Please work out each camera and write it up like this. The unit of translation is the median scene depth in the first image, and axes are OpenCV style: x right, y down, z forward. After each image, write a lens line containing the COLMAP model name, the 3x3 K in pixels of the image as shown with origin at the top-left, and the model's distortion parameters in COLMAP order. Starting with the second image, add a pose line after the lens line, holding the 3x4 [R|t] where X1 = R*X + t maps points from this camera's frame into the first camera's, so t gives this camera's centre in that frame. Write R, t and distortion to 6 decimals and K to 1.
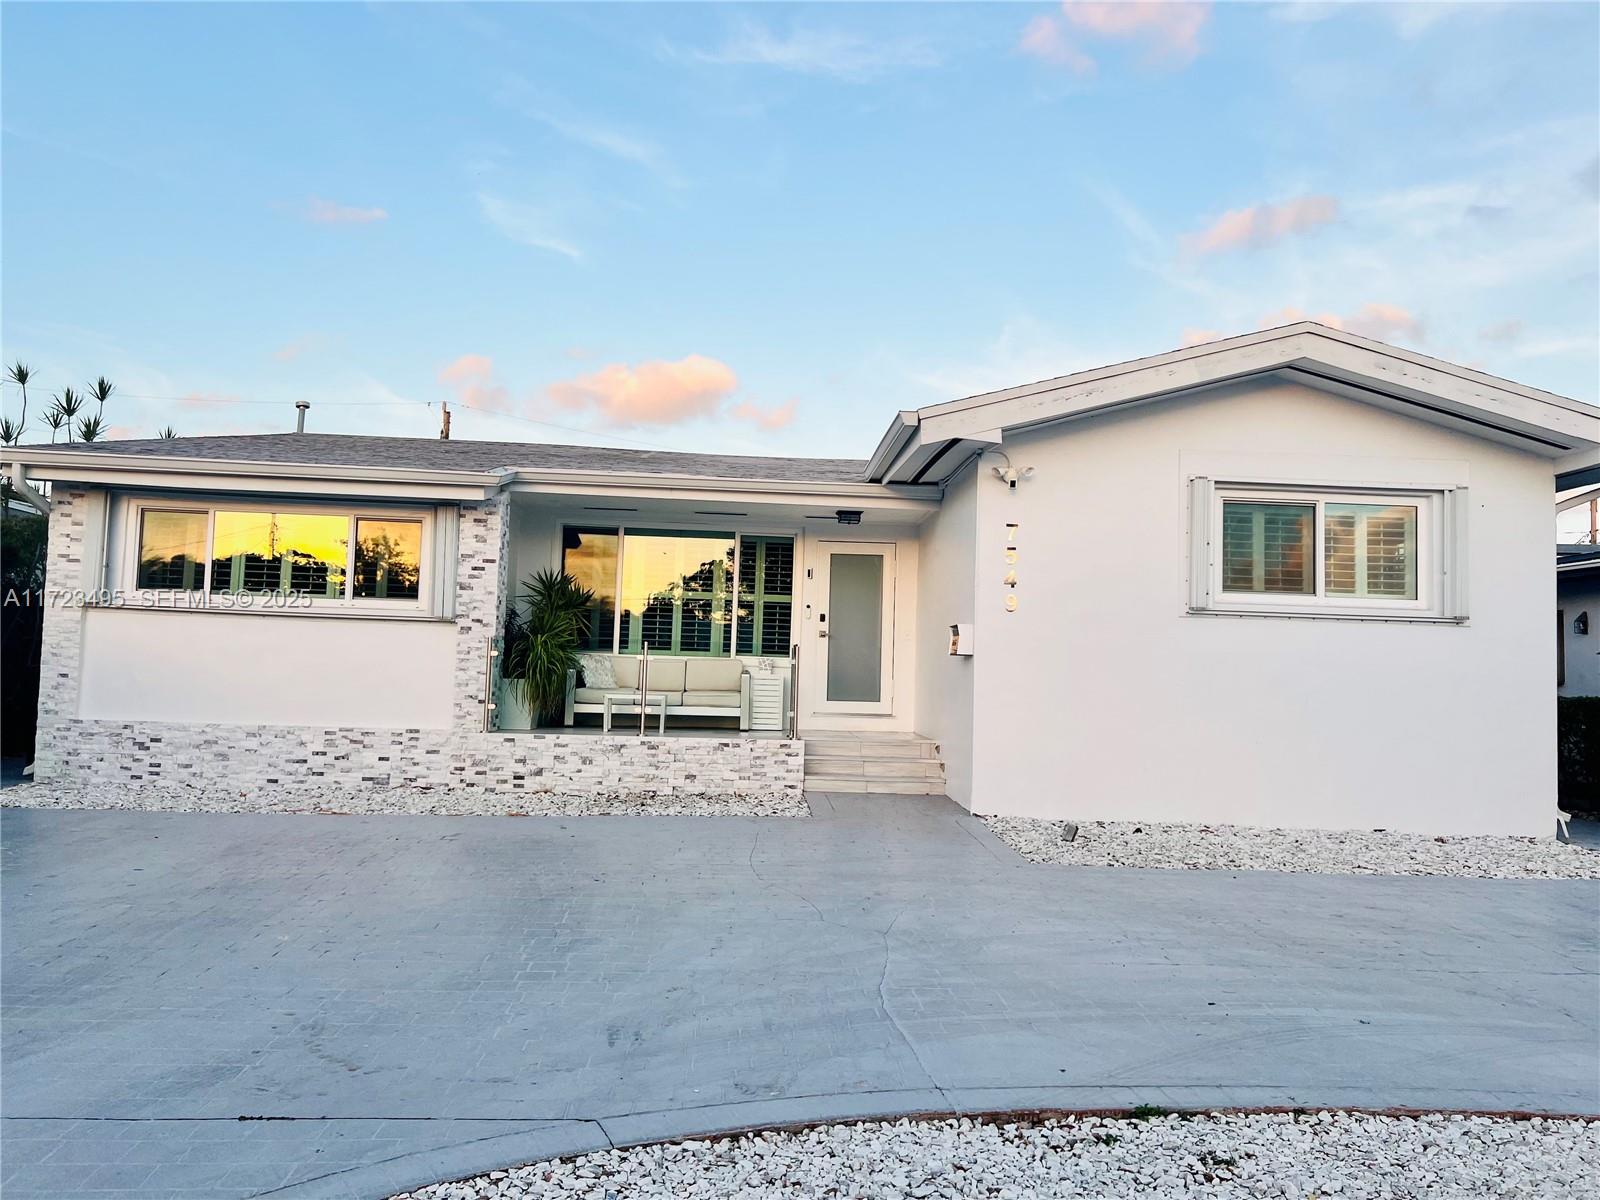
lens RADIAL K [[1210.7, 0, 803.2], [0, 1210.7, 604.1], [0, 0, 1]] dist [0.029286, -0.000929]
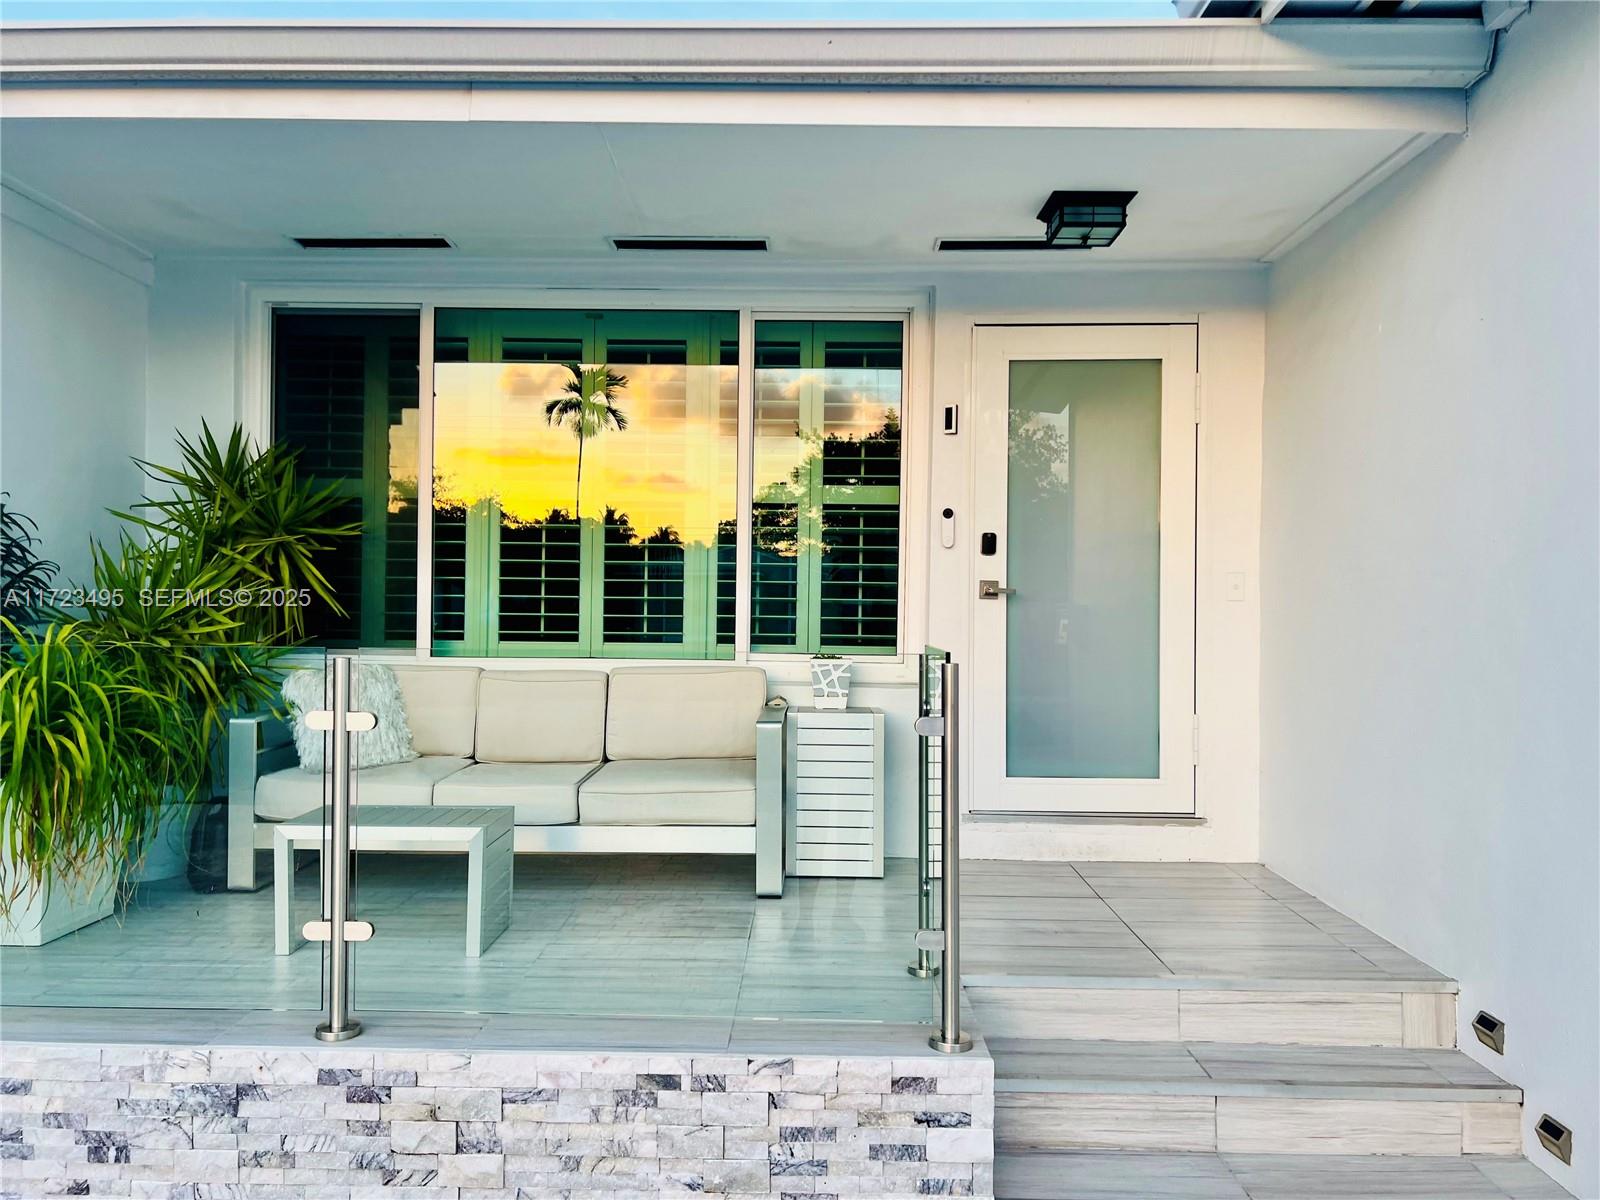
lens RADIAL K [[1210.7, 0, 804.9], [0, 1210.7, 602.6], [0, 0, 1]] dist [0.029286, -0.000929]
pose [[0.997823, -0.021045, -0.062501, -0.016296], [0.024752, 0.997942, 0.059145, 0.006371], [0.061128, -0.060563, 0.996291, 0.650729]]
